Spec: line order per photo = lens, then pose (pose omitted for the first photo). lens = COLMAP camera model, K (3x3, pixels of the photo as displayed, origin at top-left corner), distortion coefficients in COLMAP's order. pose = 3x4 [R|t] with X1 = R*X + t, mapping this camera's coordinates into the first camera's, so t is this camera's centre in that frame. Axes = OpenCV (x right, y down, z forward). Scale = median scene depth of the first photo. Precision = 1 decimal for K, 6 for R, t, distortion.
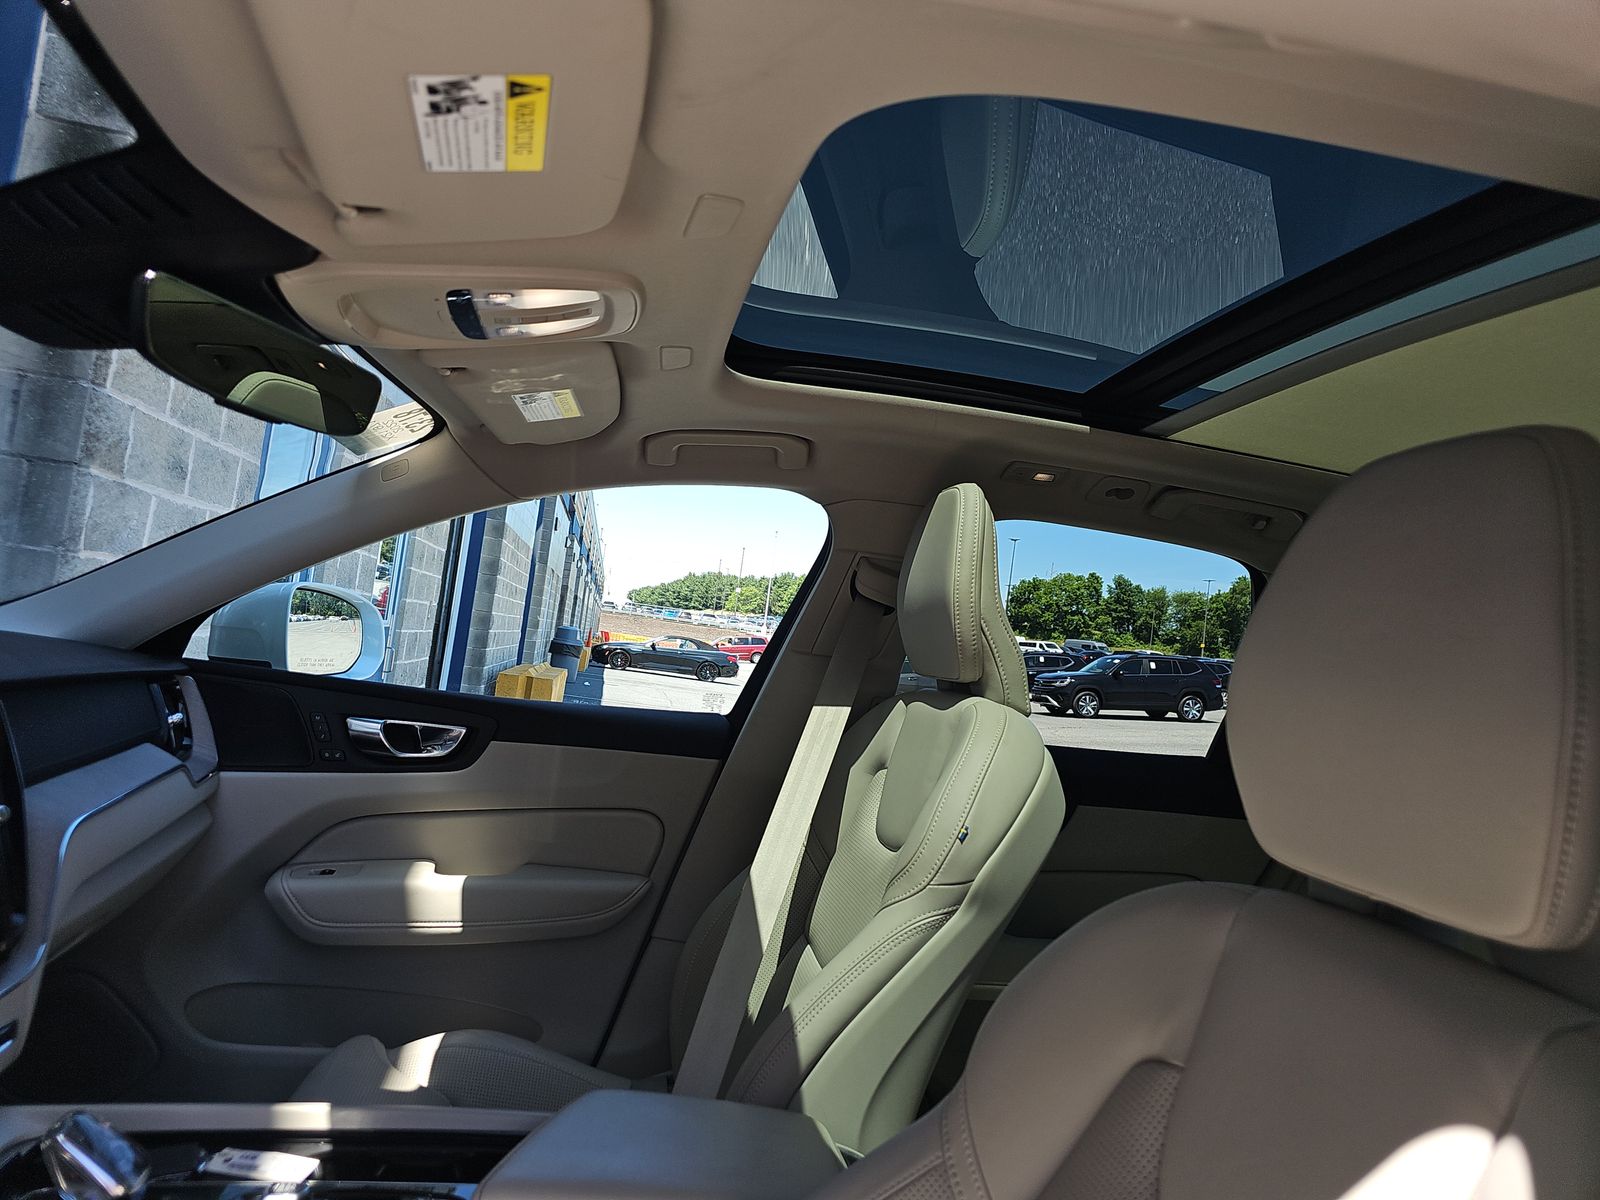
lens RADIAL K [[1078.0, 0, 800.0], [0, 1078.0, 600.0], [0, 0, 1]] dist [0.095370, -0.000364]
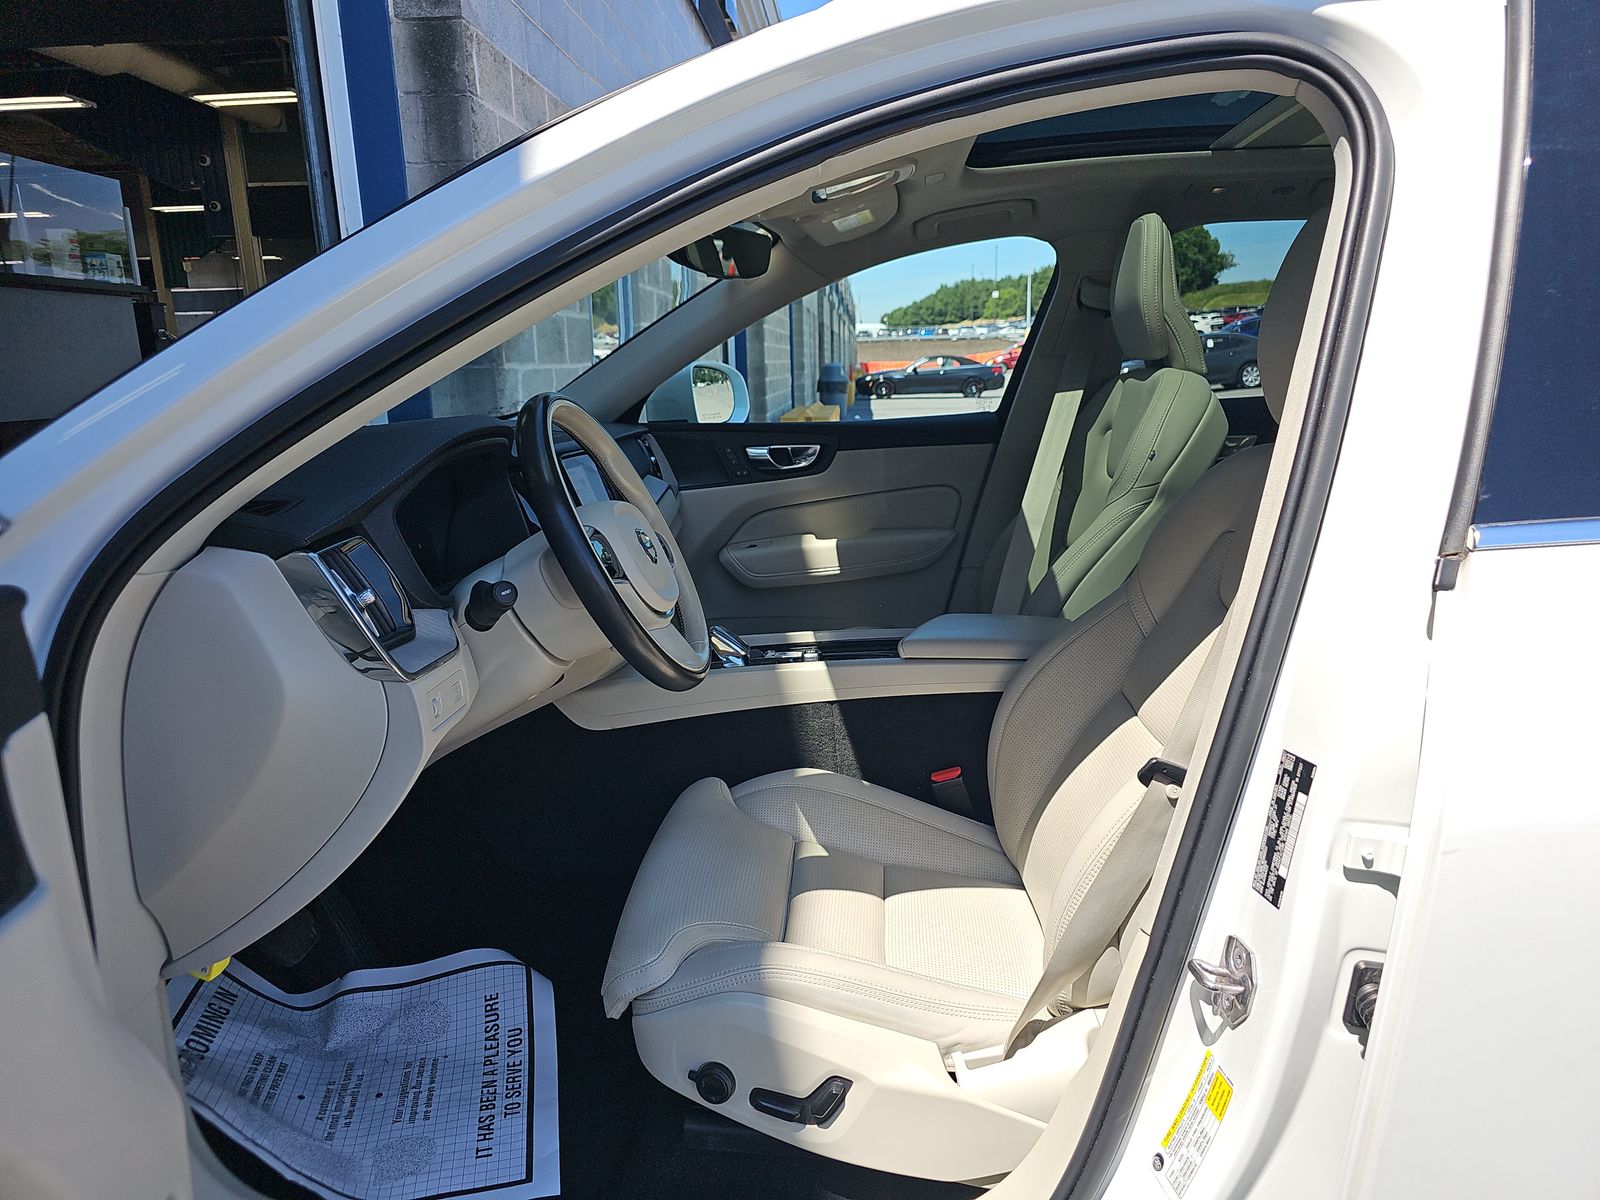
lens RADIAL K [[1078.0, 0, 800.0], [0, 1078.0, 600.0], [0, 0, 1]] dist [0.095370, -0.000364]
pose [[0.960109, -0.101051, -0.260728, 0.031525], [0.163405, 0.959401, 0.229890, -0.022911], [0.226912, -0.263323, 0.937642, -0.446666]]
